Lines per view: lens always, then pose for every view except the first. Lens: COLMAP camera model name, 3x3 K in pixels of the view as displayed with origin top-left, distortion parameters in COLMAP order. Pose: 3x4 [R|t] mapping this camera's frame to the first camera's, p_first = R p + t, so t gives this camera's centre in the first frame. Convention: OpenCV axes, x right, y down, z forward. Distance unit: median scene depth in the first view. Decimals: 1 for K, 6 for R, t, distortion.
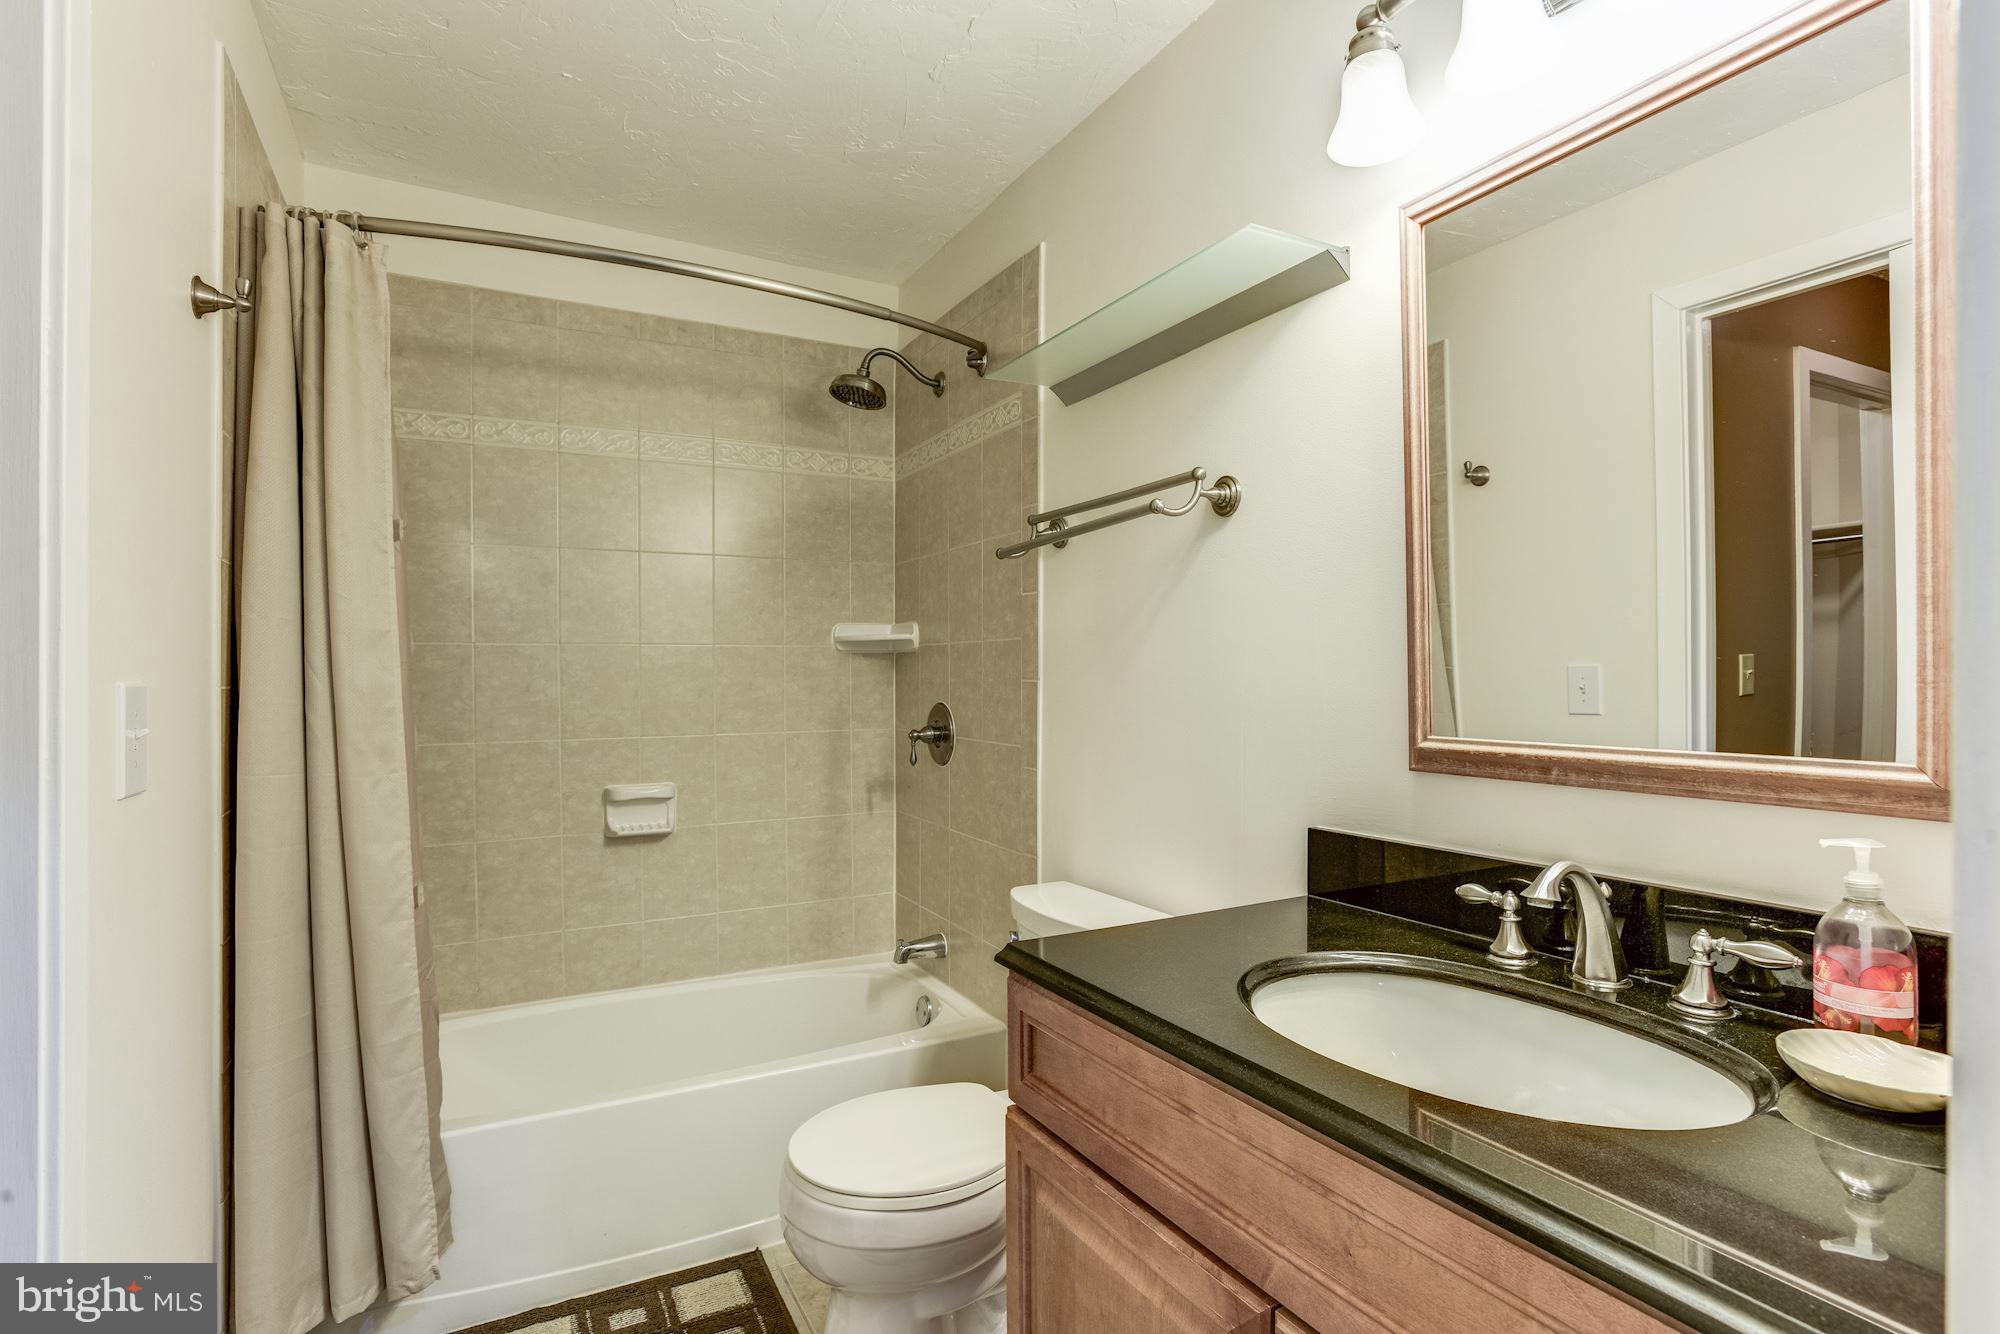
lens RADIAL K [[963.9, 0, 1009.8], [0, 963.9, 673.1], [0, 0, 1]] dist [-0.026632, 0.018397]
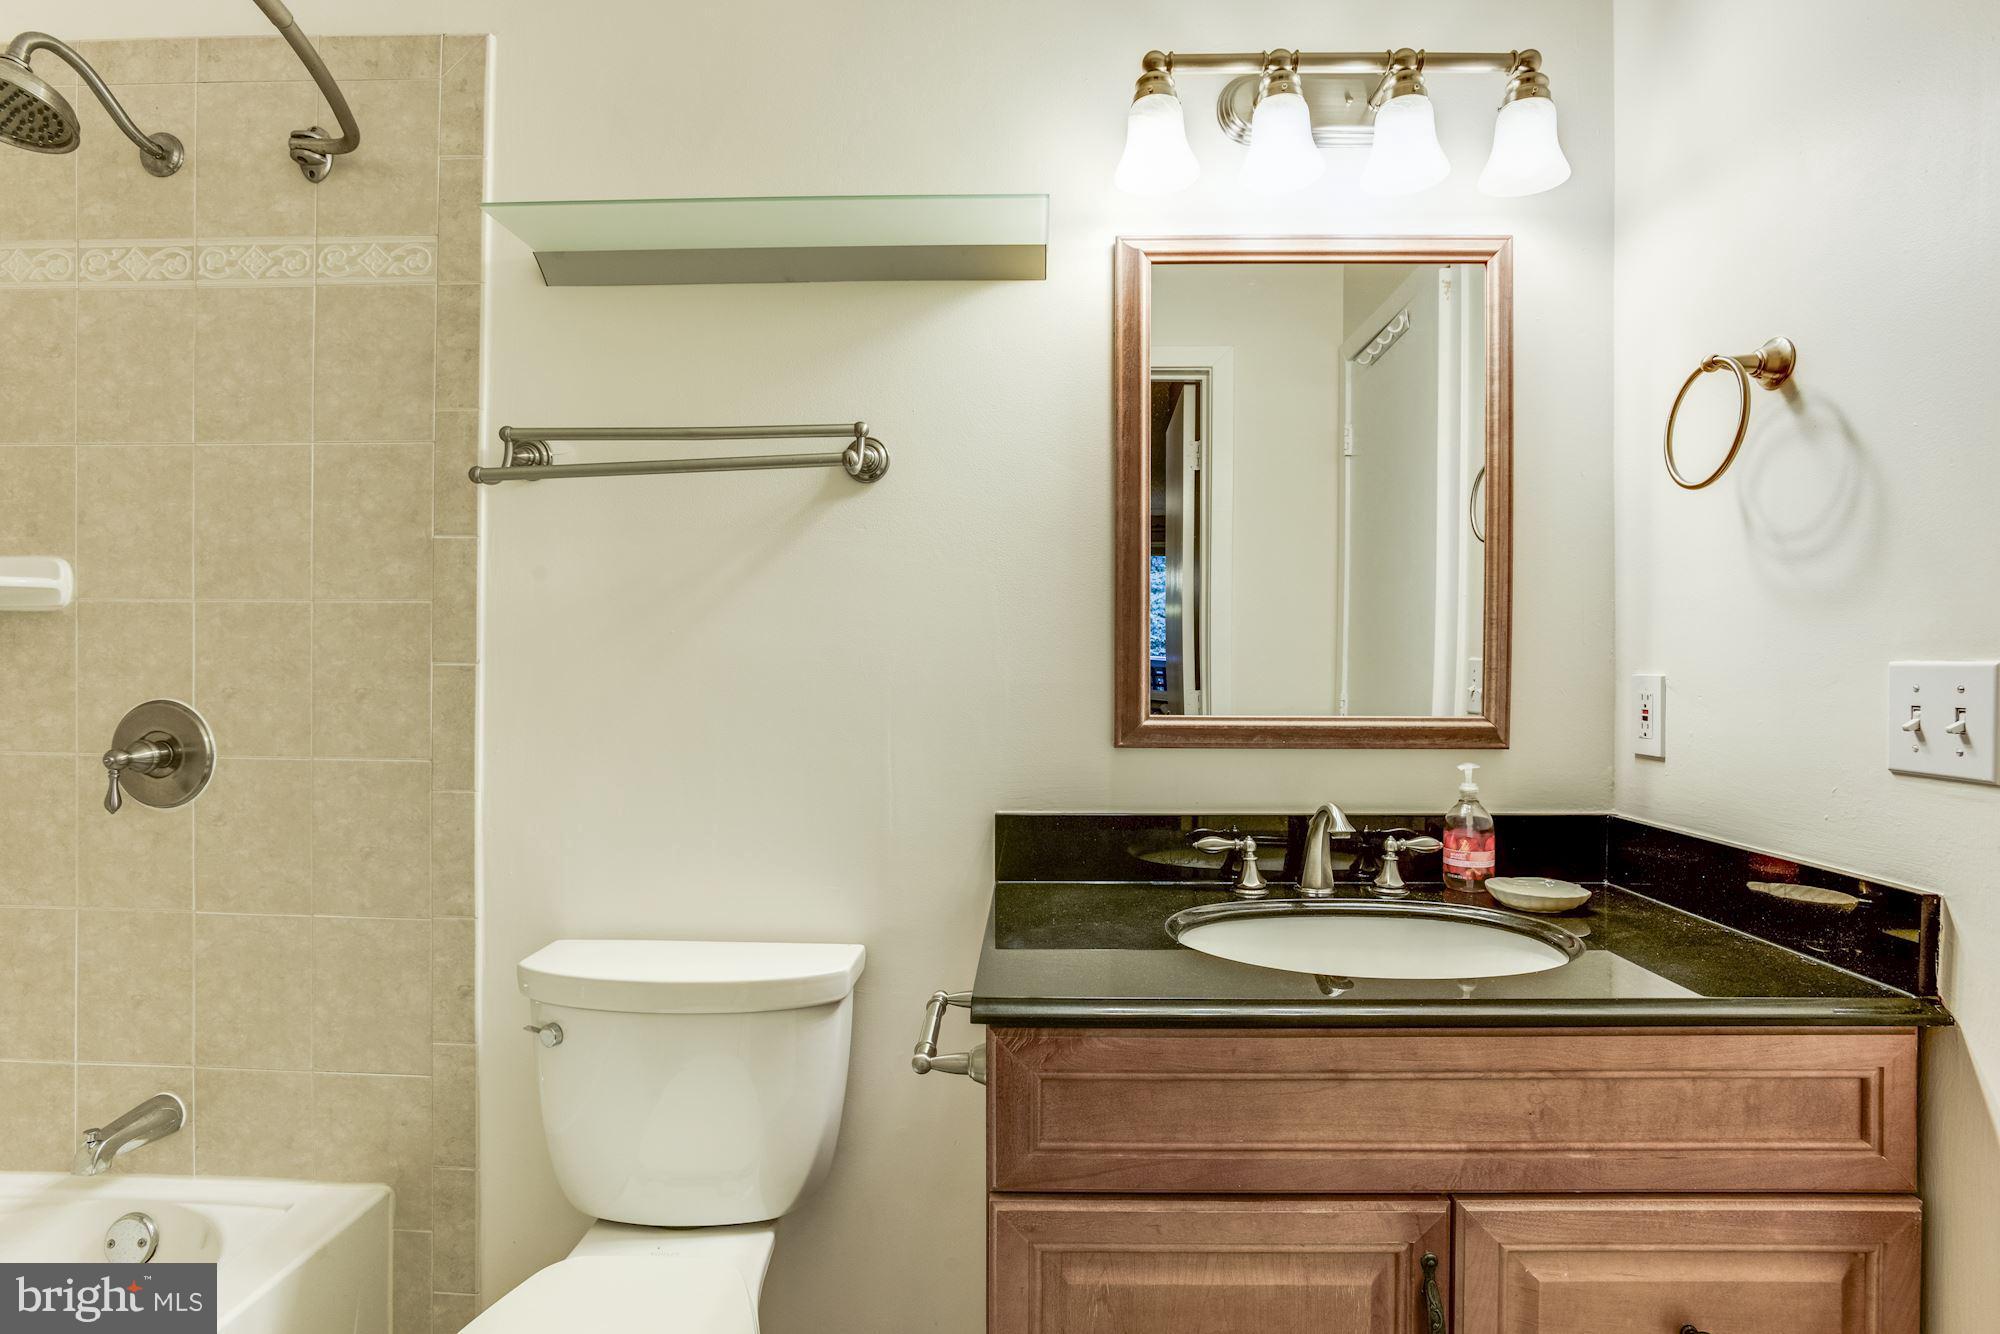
lens RADIAL K [[977.6, 0, 1004.7], [0, 977.6, 676.5], [0, 0, 1]] dist [-0.055806, 0.031262]
pose [[0.519549, 0.002342, 0.854437, -0.534190], [-0.010679, 0.999936, 0.003752, 0.014505], [-0.854374, -0.011074, 0.519541, 0.460312]]
